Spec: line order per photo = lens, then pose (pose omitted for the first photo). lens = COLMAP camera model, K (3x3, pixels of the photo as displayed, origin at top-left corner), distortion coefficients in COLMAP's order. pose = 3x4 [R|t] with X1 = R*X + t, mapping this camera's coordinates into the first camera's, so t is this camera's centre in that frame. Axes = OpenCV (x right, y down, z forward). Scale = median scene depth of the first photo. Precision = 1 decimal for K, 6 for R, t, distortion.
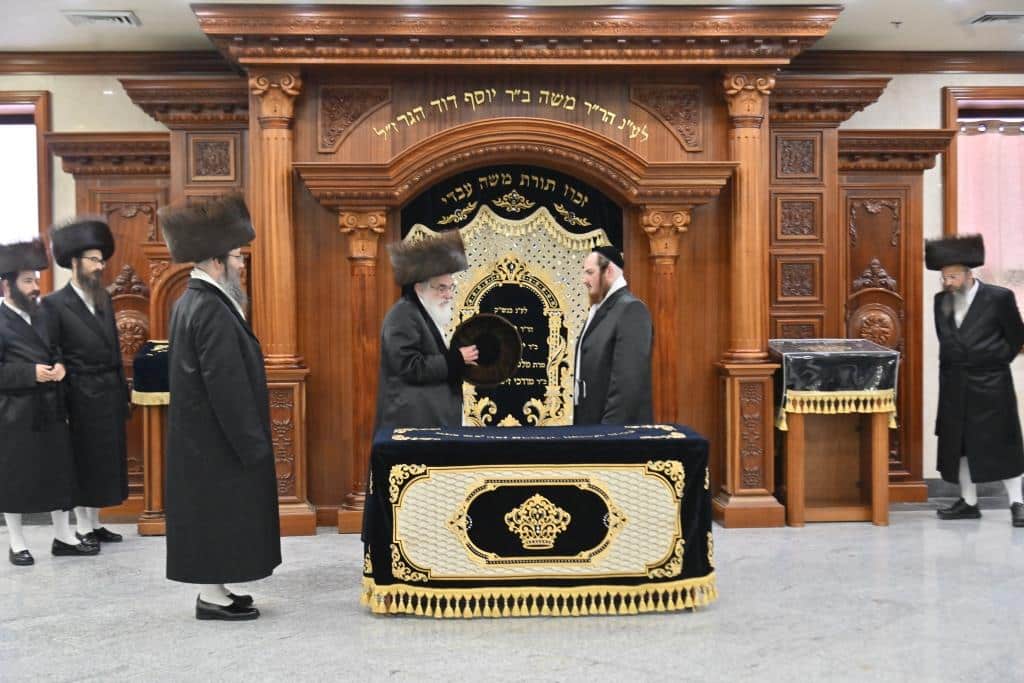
lens RADIAL K [[1416.3, 0, 512.0], [0, 1416.3, 341.5], [0, 0, 1]] dist [0.007273, -0.049342]
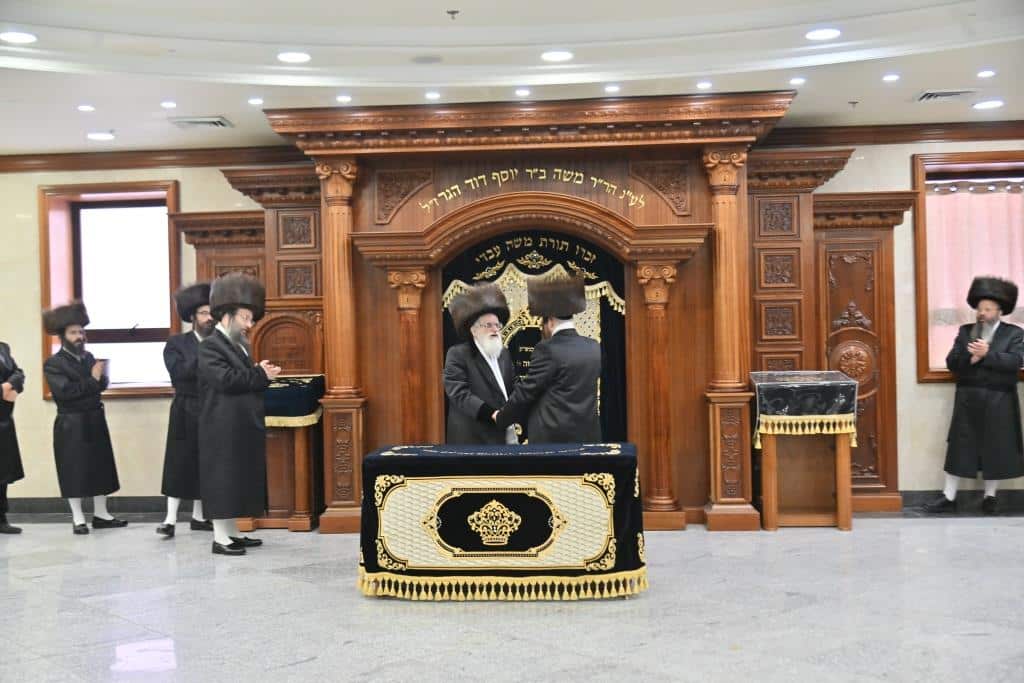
lens RADIAL K [[1184.6, 0, 512.0], [0, 1184.6, 341.5], [0, 0, 1]] dist [0.008222, 0.010519]
pose [[0.990683, -0.009893, -0.135827, 0.124540], [0.006171, 0.999595, -0.027792, -0.000511], [0.136047, 0.026695, 0.990343, -0.011241]]
